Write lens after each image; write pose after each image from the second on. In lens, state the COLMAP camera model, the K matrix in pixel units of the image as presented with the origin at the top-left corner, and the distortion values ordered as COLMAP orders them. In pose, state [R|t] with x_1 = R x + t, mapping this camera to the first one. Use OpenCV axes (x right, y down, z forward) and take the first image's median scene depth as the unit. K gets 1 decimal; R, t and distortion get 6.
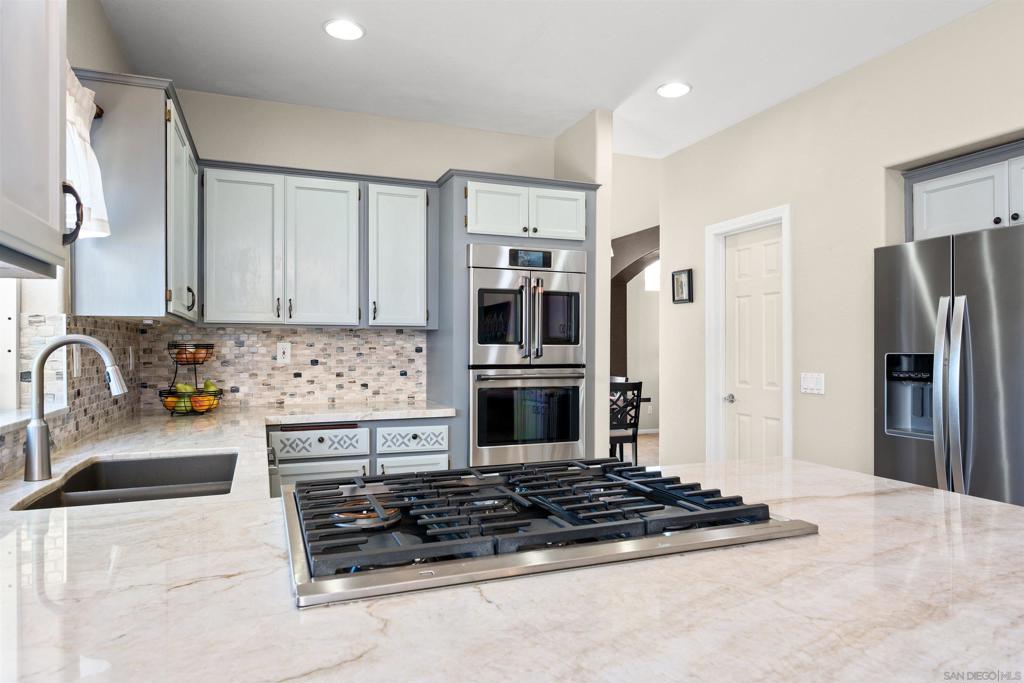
lens RADIAL K [[629.3, 0, 511.8], [0, 629.3, 344.9], [0, 0, 1]] dist [0.003916, 0.000775]
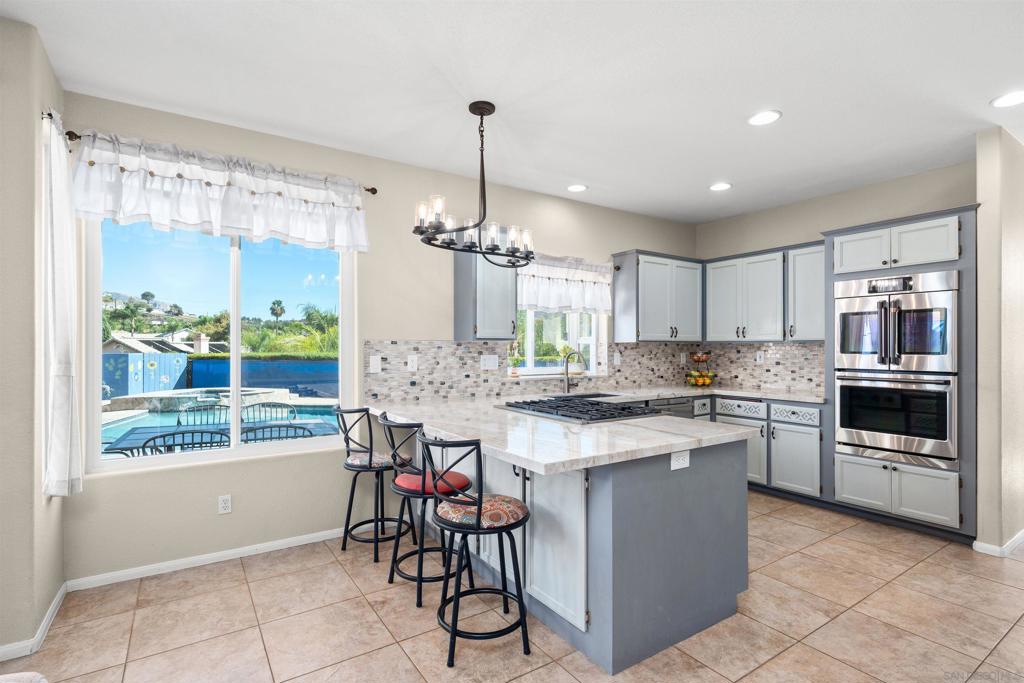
lens RADIAL K [[490.1, 0, 517.0], [0, 490.1, 344.9], [0, 0, 1]] dist [0.003647, -0.000111]
pose [[0.215240, -0.005481, -0.976546, 0.823649], [0.004805, 0.999978, -0.004554, -0.018118], [0.976549, -0.003712, 0.215261, 0.069786]]
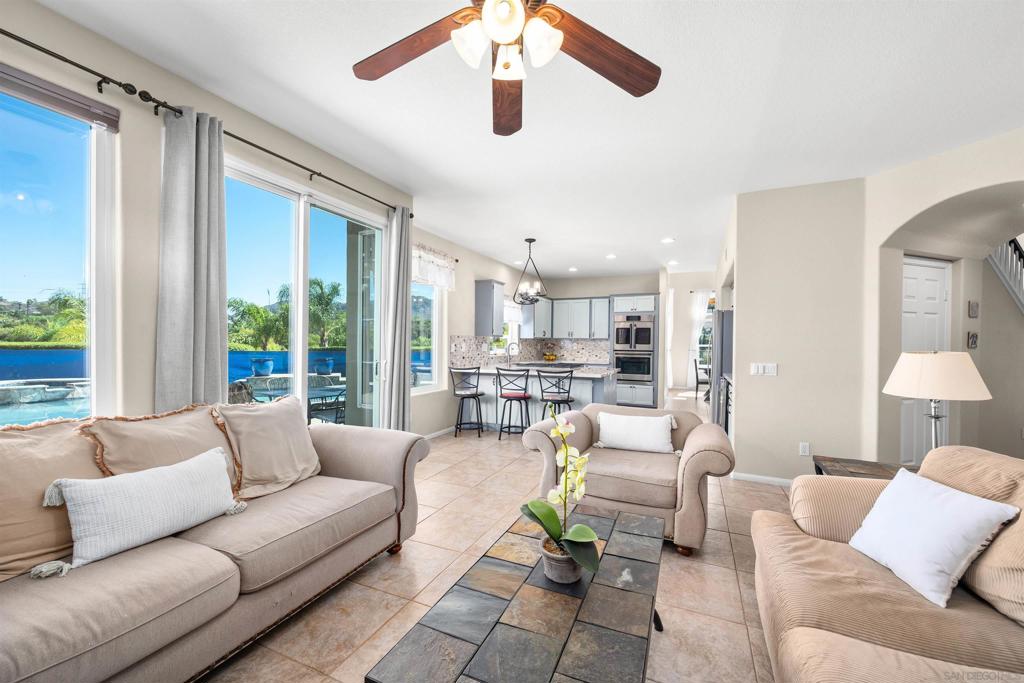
lens RADIAL K [[398.8, 0, 517.2], [0, 398.8, 346.0], [0, 0, 1]] dist [-0.009517, 0.000111]
pose [[0.699341, 0.011463, -0.714696, 1.104299], [-0.005451, 0.999928, 0.010704, -0.010554], [0.714767, -0.003591, 0.699353, -0.901829]]
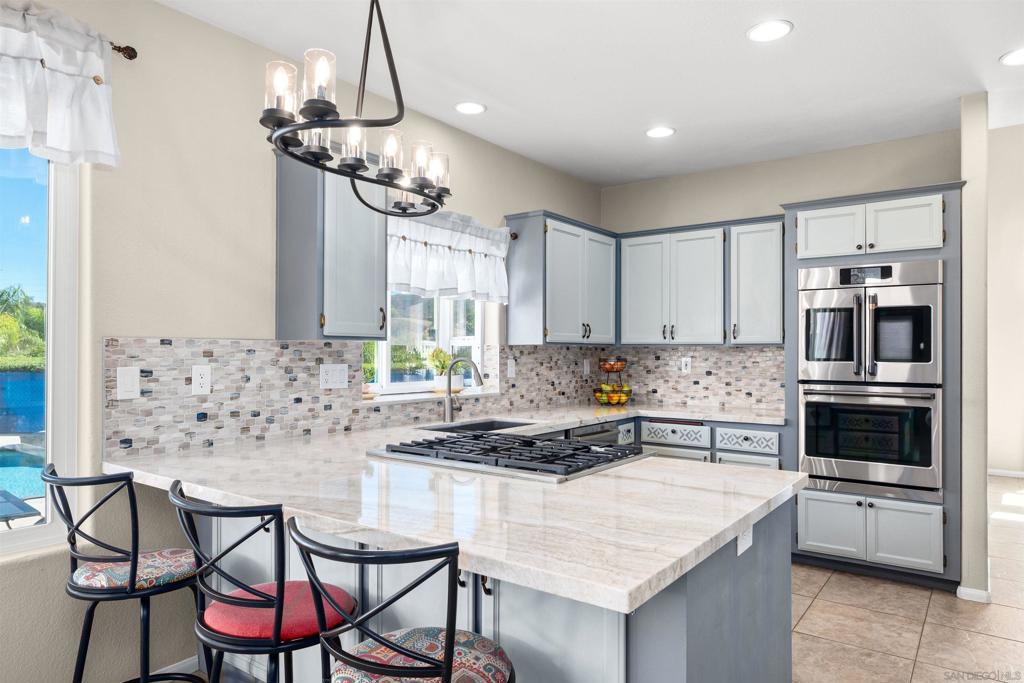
lens RADIAL K [[645.7, 0, 516.9], [0, 645.7, 343.0], [0, 0, 1]] dist [-0.001850, 0.000071]
pose [[0.534420, -0.009812, -0.845162, 0.600176], [0.000910, 0.999939, -0.011034, -0.019319], [0.845219, 0.005128, 0.534396, -0.011895]]
